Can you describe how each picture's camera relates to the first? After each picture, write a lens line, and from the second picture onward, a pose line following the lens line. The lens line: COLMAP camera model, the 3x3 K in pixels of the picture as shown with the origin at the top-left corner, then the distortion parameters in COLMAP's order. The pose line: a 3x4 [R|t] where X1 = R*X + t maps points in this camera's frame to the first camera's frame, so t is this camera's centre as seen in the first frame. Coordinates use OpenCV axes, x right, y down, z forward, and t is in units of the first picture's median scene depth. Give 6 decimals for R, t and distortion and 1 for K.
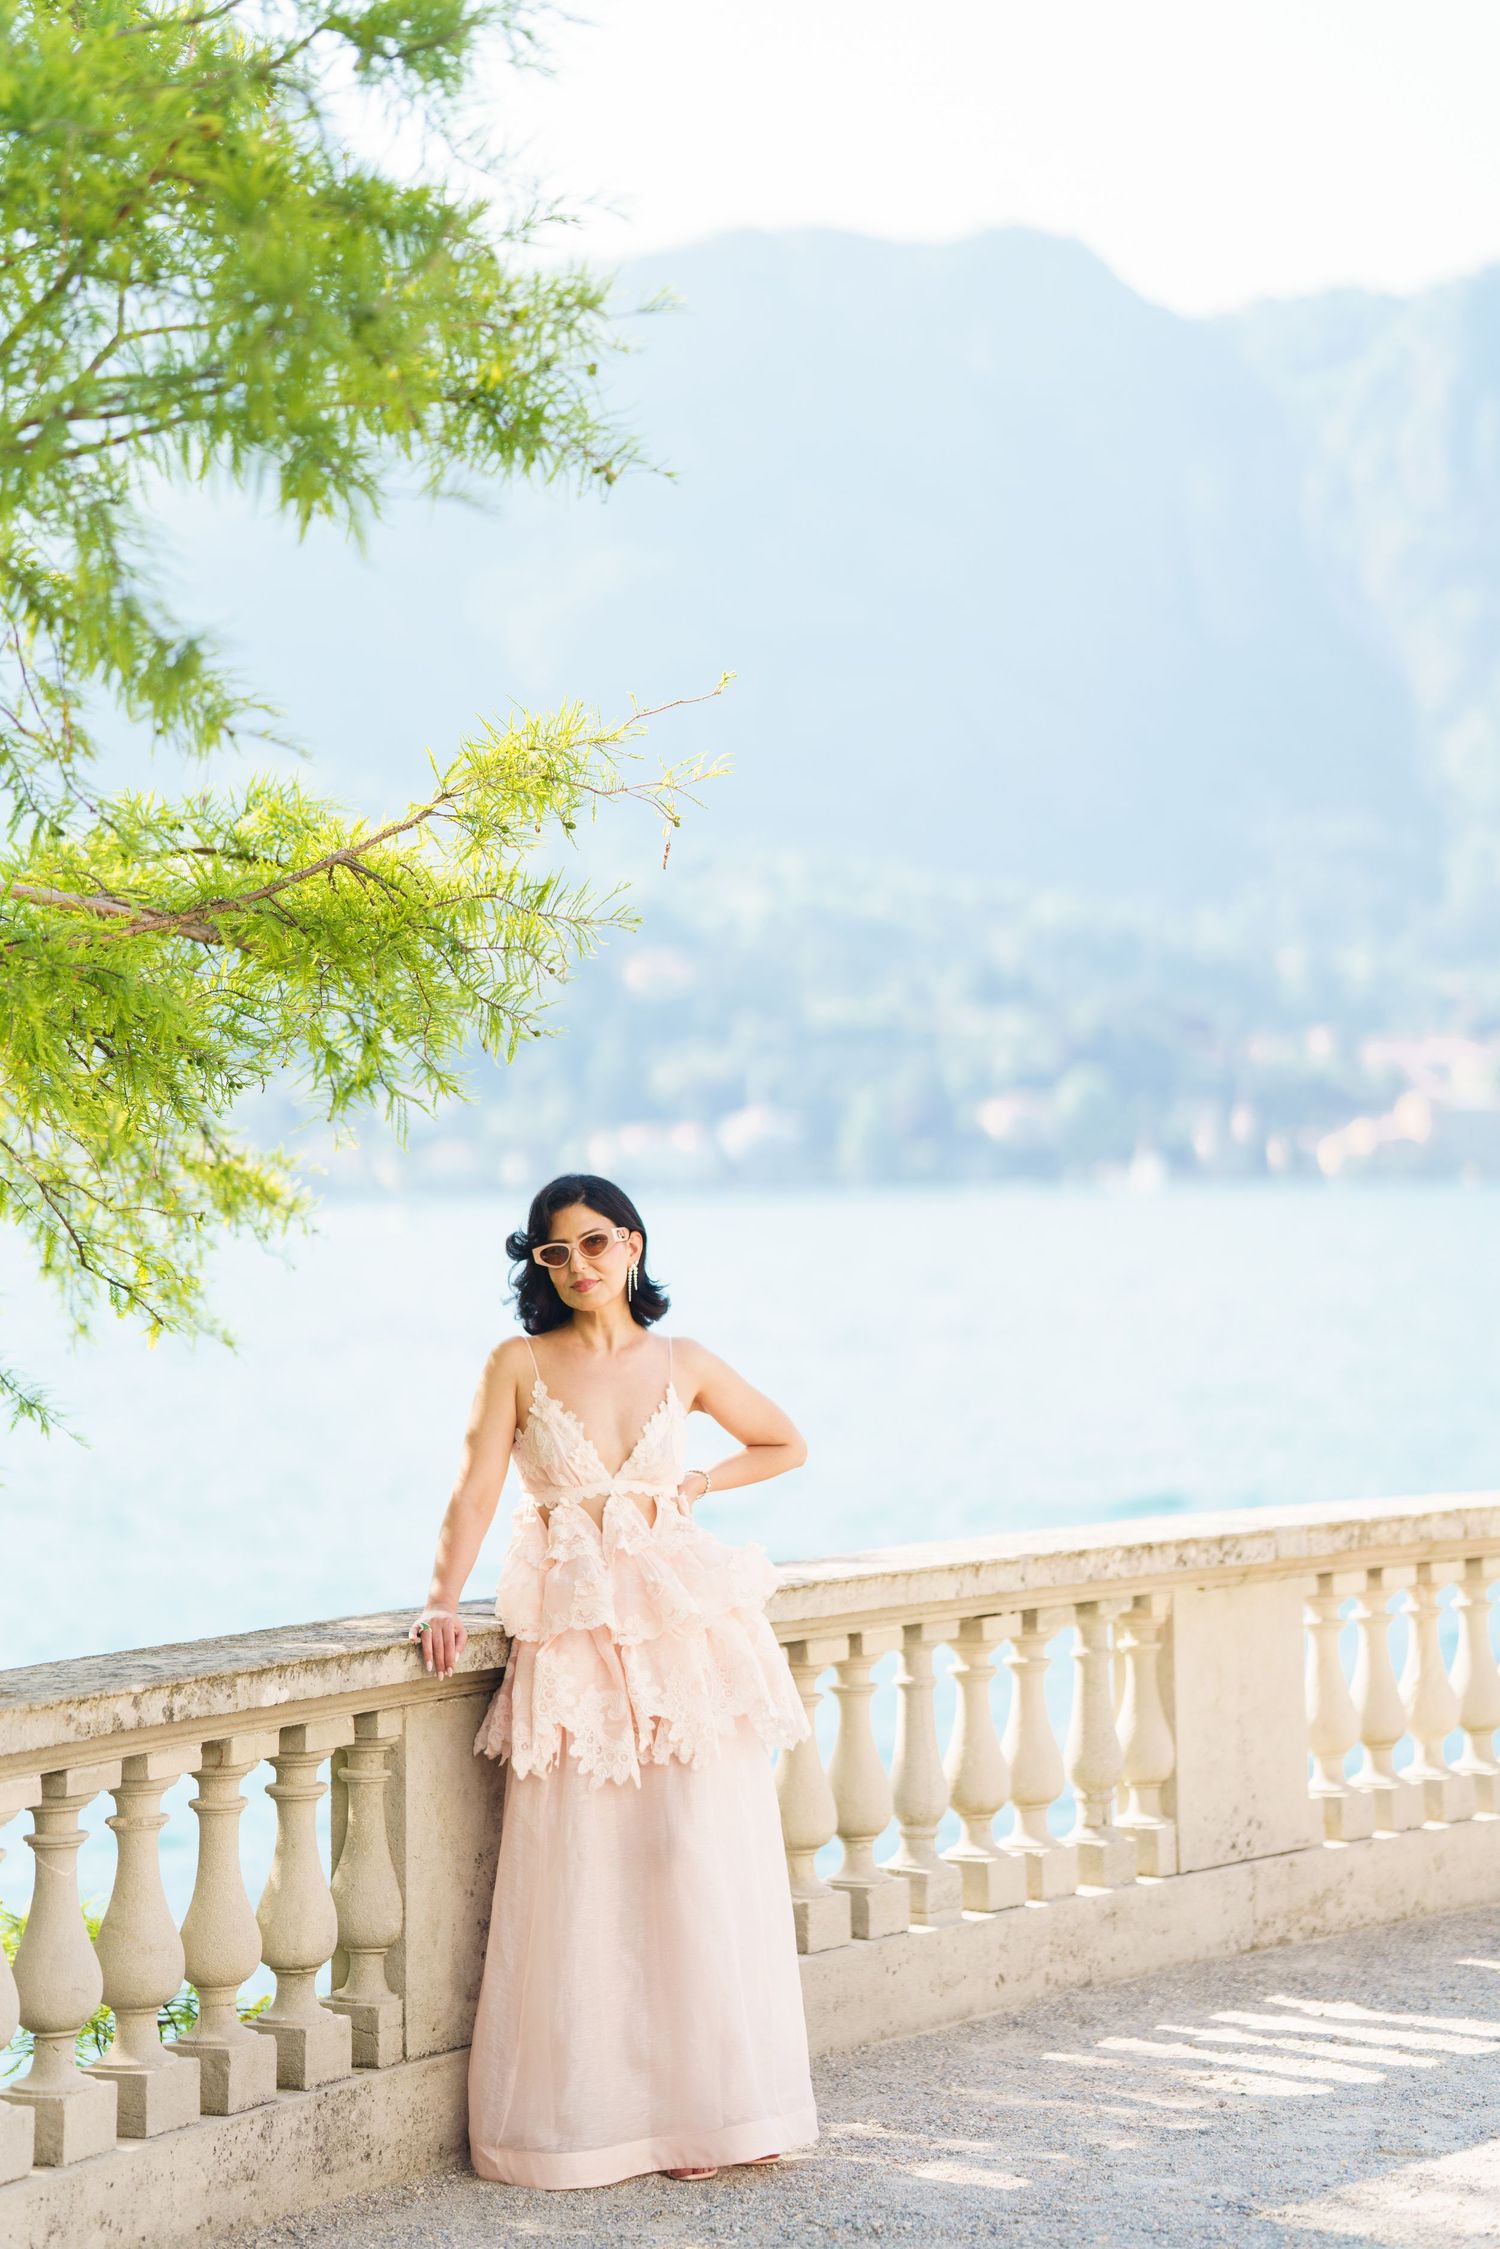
lens RADIAL K [[5337.6, 0, 742.4], [0, 5337.6, 1121.7], [0, 0, 1]] dist [0.656289, 1.256322]
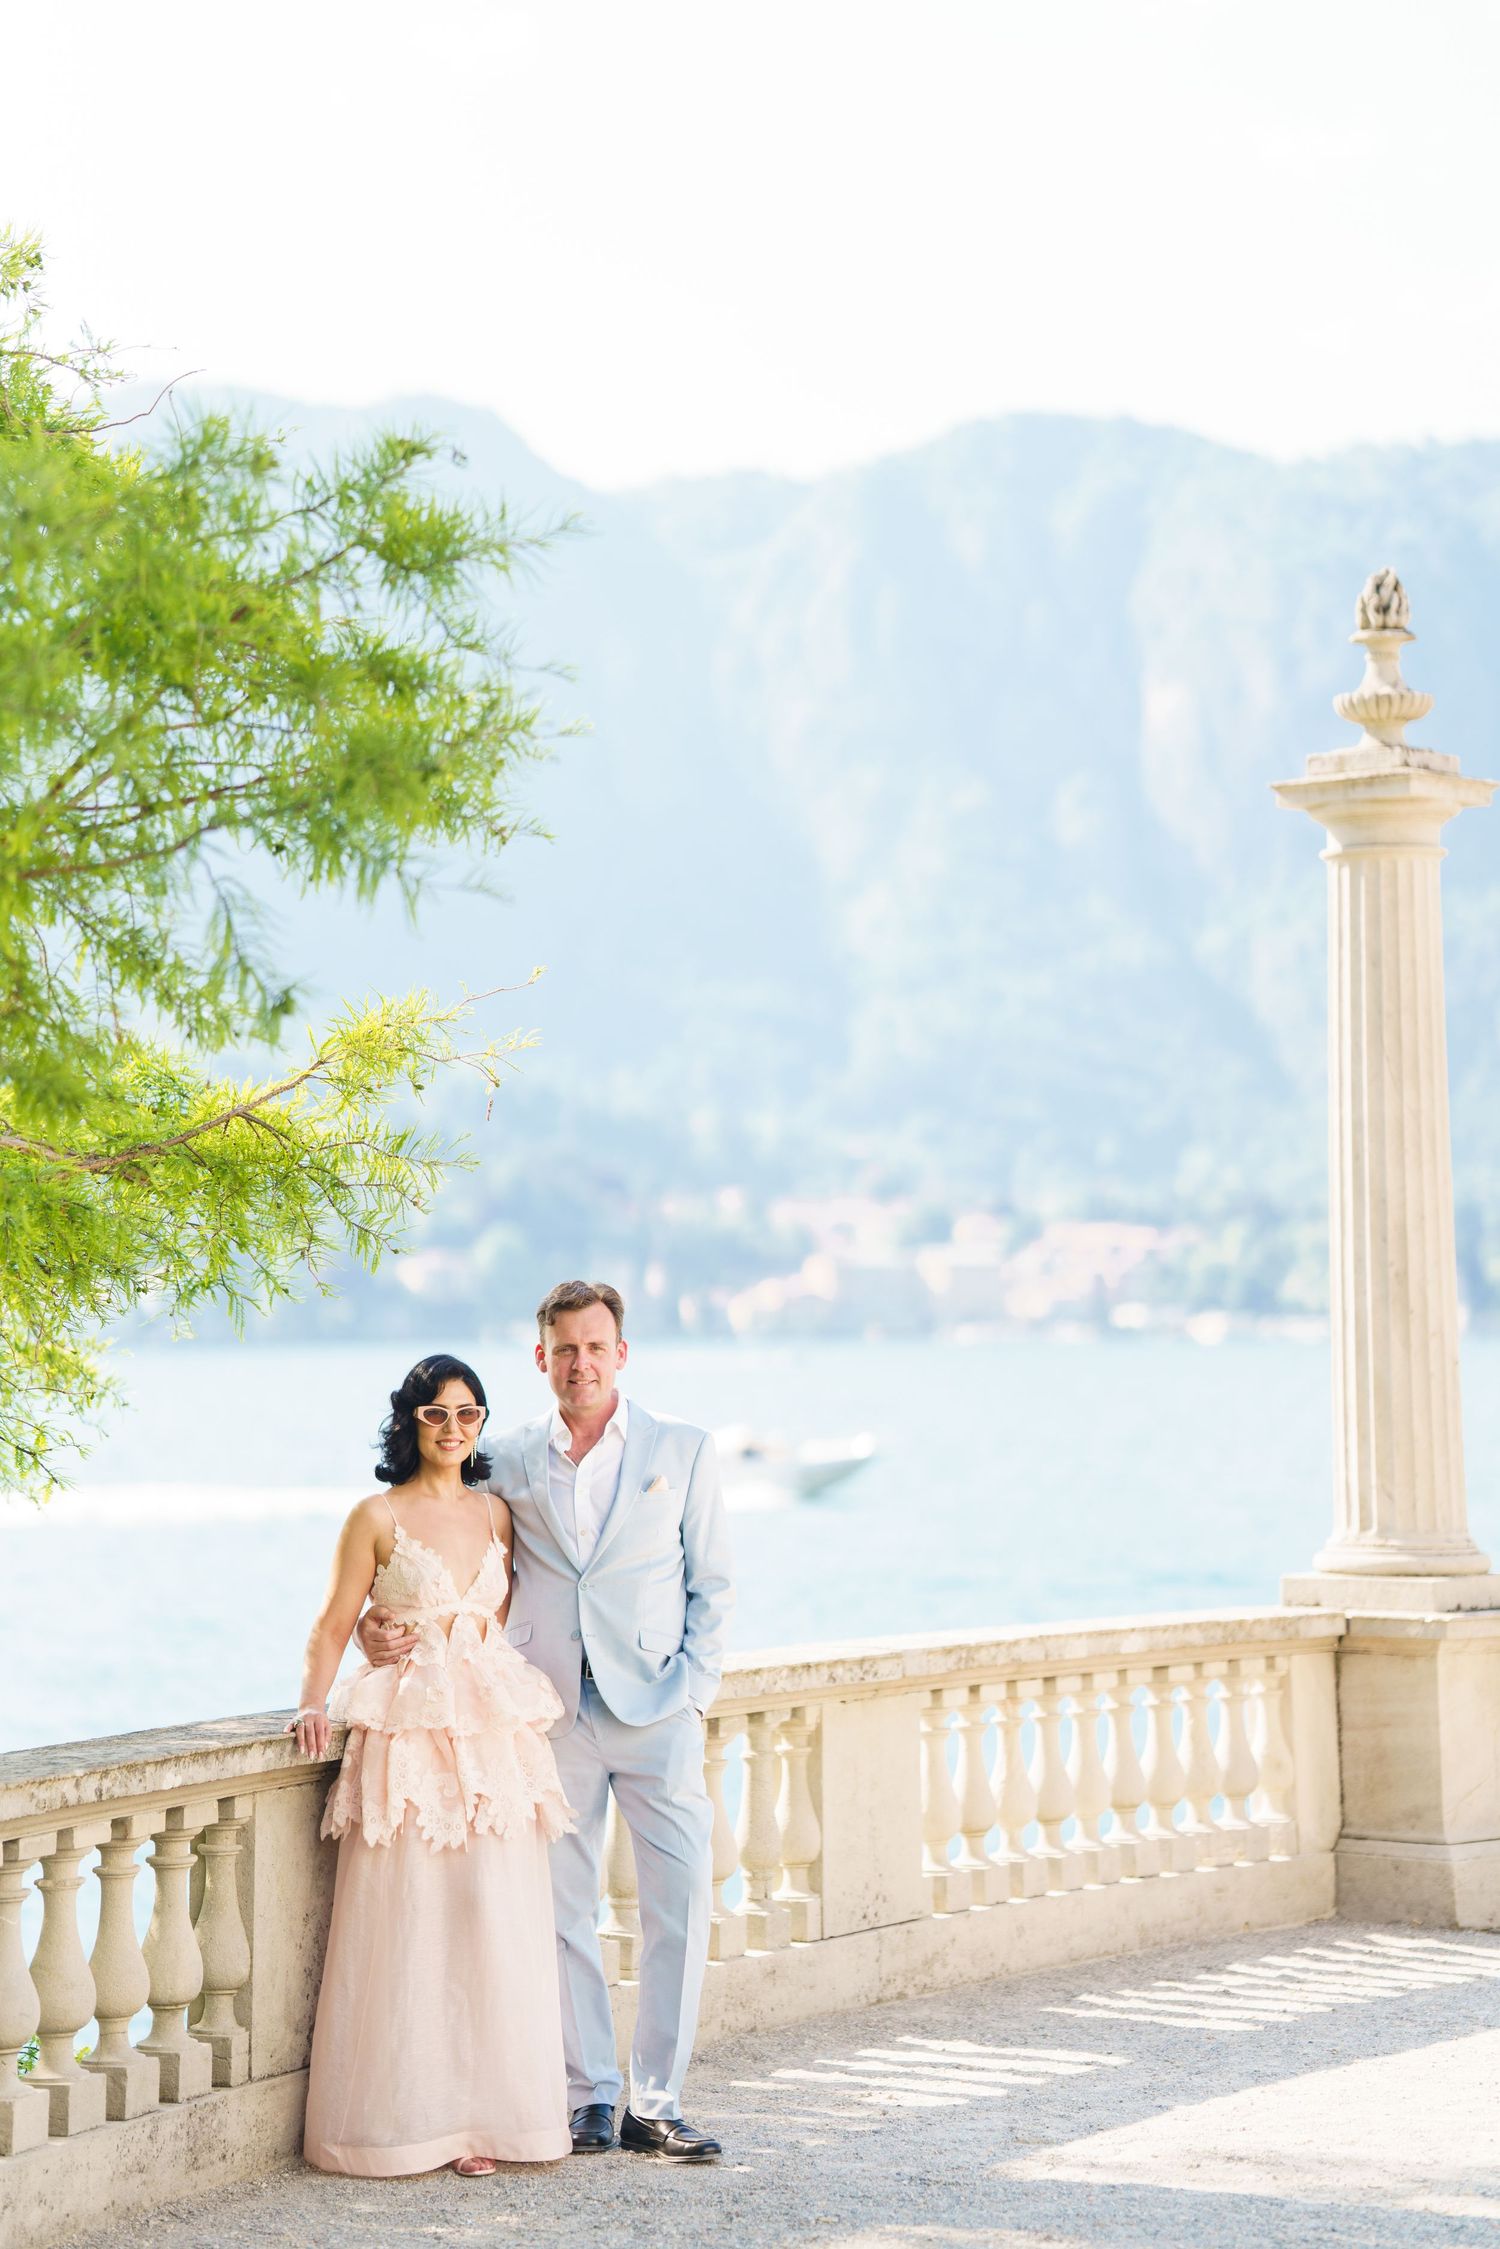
lens RADIAL K [[5337.6, 0, 742.4], [0, 5337.6, 1121.7], [0, 0, 1]] dist [0.656289, 1.256322]
pose [[0.993915, 0.011325, 0.109566, -0.088908], [-0.008137, 0.999531, -0.029506, -0.009679], [-0.109848, 0.028435, 0.993542, -0.251703]]
